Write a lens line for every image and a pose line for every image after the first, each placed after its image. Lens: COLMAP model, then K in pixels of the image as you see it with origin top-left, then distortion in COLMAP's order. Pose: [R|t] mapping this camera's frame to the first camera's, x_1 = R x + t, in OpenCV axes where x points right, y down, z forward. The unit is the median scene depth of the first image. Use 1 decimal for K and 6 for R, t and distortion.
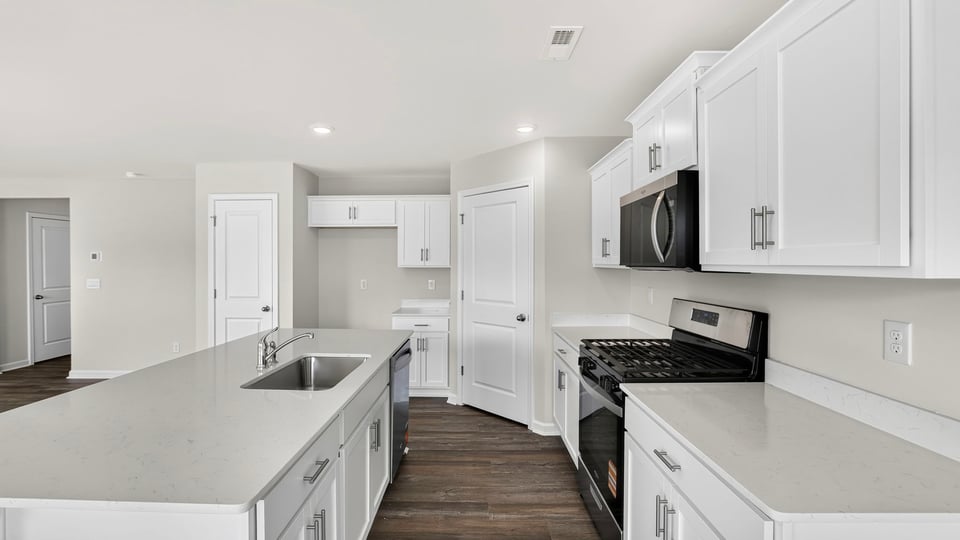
lens RADIAL K [[427.7, 0, 468.8], [0, 427.7, 263.5], [0, 0, 1]] dist [-0.016116, 0.000292]
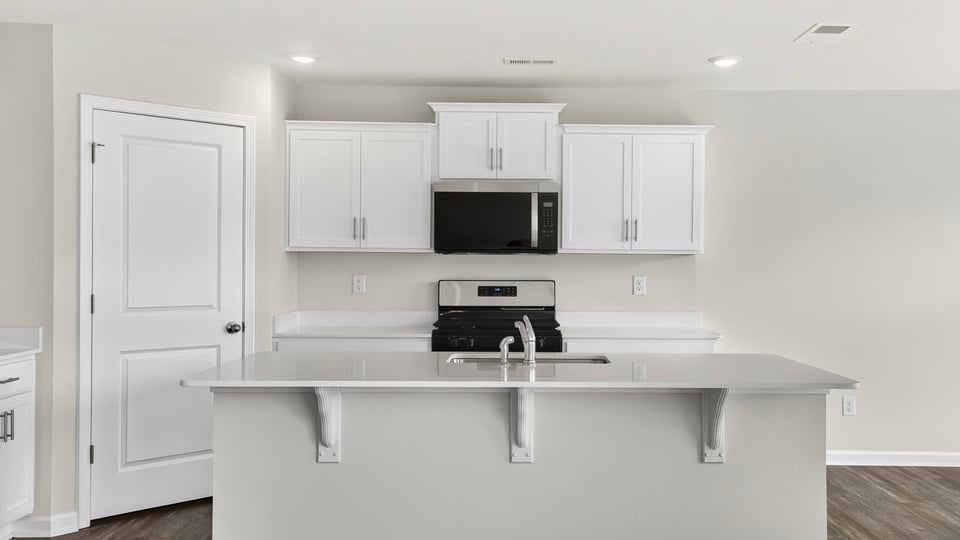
lens RADIAL K [[963.8, 0, 533.4], [0, 963.8, 268.0], [0, 0, 1]] dist [0.095183, -0.009992]
pose [[-0.043115, -0.005350, 0.999056, -1.219295], [-0.006509, 0.999966, 0.005074, 0.022708], [-0.999049, -0.006284, -0.043149, 0.543661]]
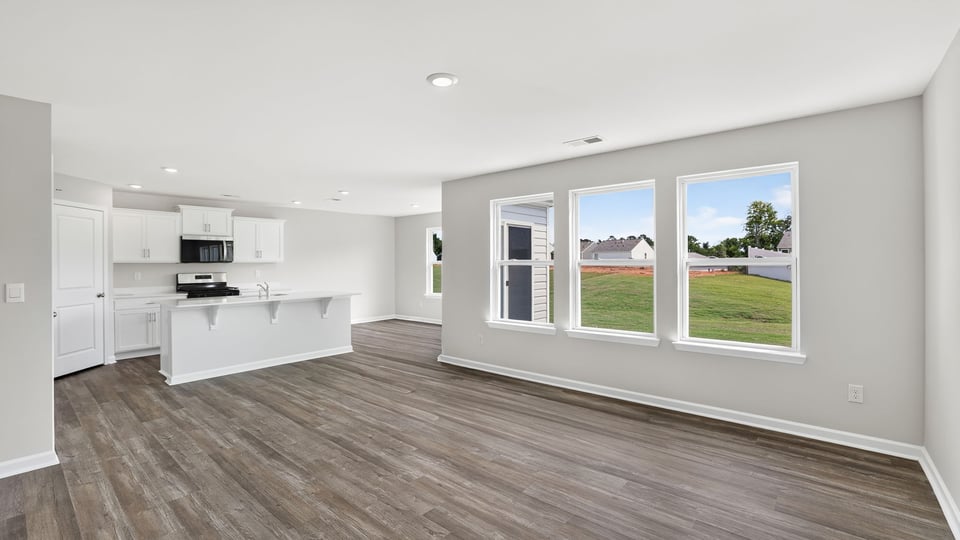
lens RADIAL K [[427.7, 0, 468.8], [0, 427.7, 263.5], [0, 0, 1]] dist [-0.016116, 0.000292]
pose [[-0.774806, 0.011147, 0.632101, -1.674893], [0.012906, 0.999915, -0.001815, 0.028187], [-0.632068, 0.006752, -0.774884, 1.204974]]
